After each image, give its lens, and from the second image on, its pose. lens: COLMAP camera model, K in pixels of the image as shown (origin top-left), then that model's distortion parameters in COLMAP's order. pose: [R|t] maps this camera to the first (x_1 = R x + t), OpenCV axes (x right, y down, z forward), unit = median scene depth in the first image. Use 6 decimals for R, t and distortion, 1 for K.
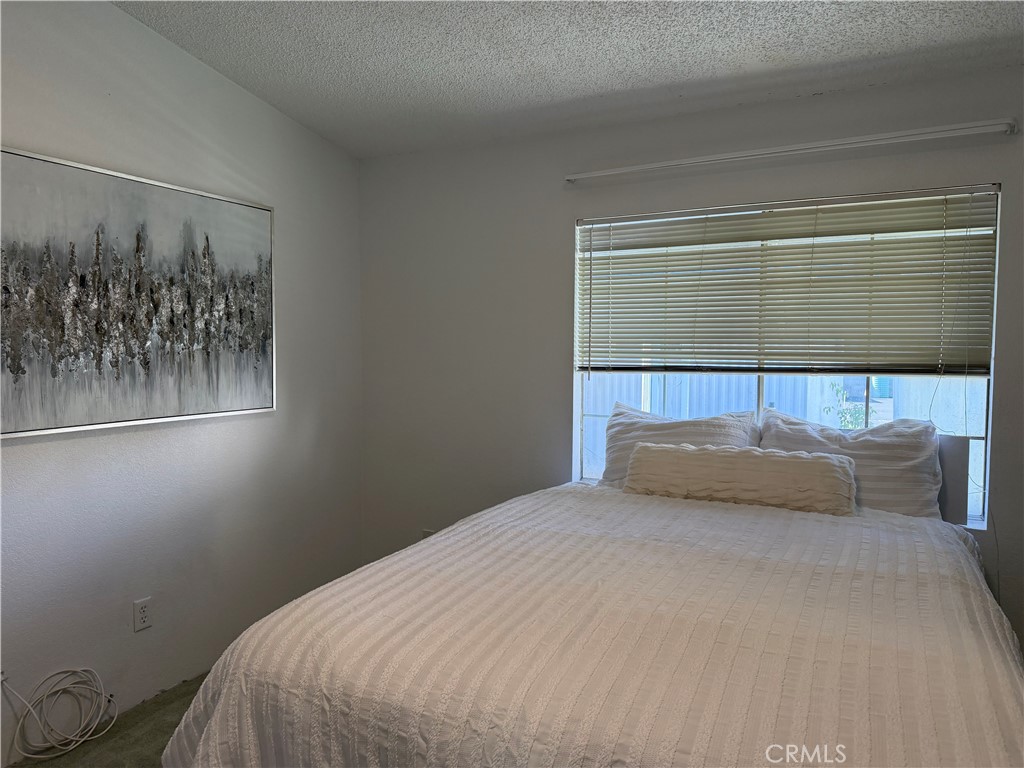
lens RADIAL K [[721.1, 0, 512.0], [0, 721.1, 384.0], [0, 0, 1]] dist [0.113322, -0.166539]
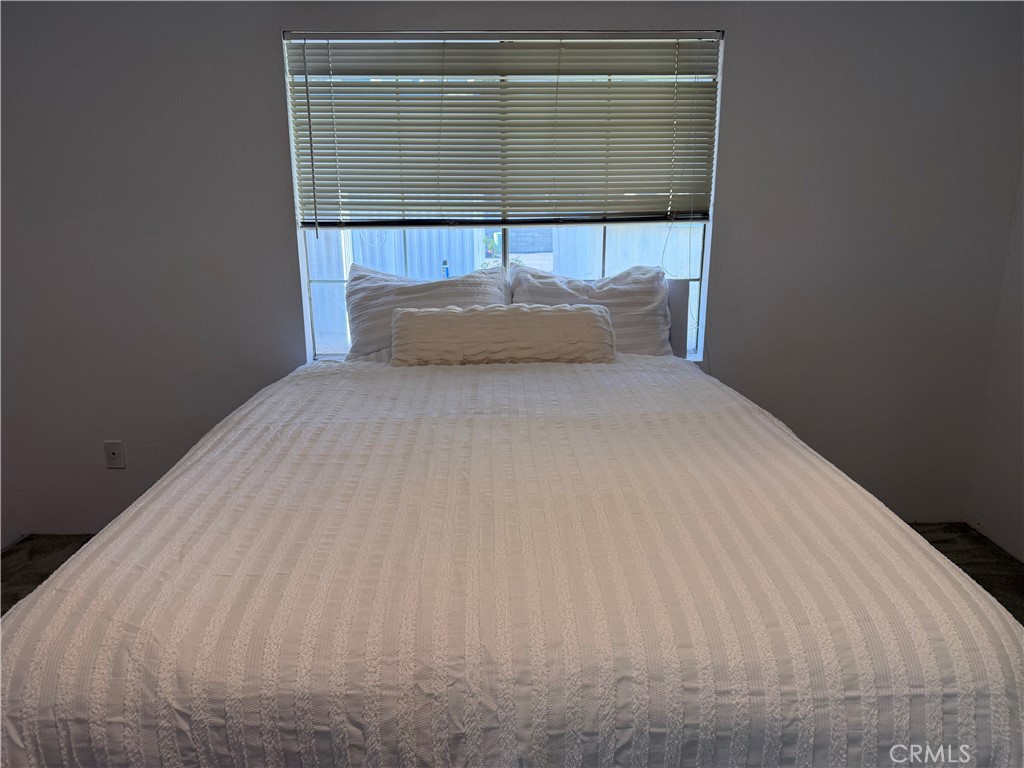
lens RADIAL K [[721.1, 0, 512.0], [0, 721.1, 384.0], [0, 0, 1]] dist [0.113322, -0.166539]
pose [[0.876408, -0.125010, 0.465061, -0.138794], [0.036608, 0.980219, 0.194500, 0.004396], [-0.480176, -0.153437, 0.863648, 0.166187]]
